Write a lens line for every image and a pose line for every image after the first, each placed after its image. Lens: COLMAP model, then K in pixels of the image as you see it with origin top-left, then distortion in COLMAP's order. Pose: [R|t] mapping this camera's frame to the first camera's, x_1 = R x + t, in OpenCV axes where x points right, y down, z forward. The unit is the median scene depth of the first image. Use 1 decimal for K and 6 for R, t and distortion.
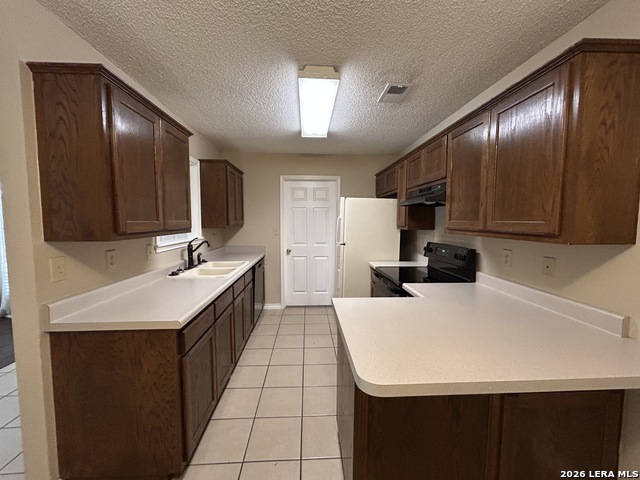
lens RADIAL K [[256.4, 0, 319.7], [0, 256.4, 236.0], [0, 0, 1]] dist [-0.010573, 0.000415]
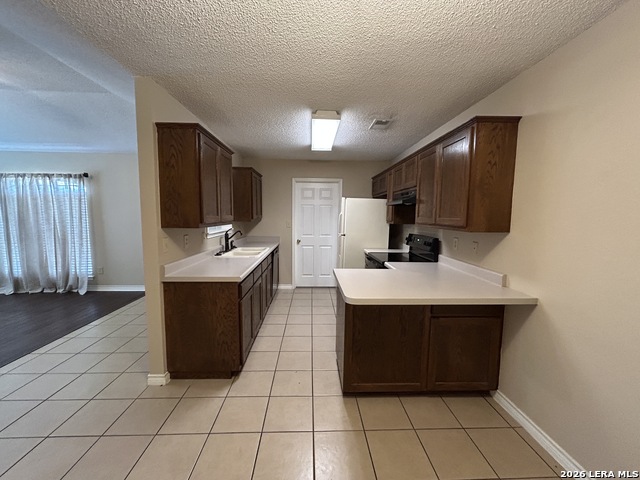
lens RADIAL K [[256.4, 0, 319.7], [0, 256.4, 236.0], [0, 0, 1]] dist [-0.010573, 0.000415]
pose [[0.999818, 0.010184, -0.016102, -0.007441], [-0.009847, 0.999734, 0.020853, 0.017088], [0.016310, -0.020691, 0.999653, -0.382759]]
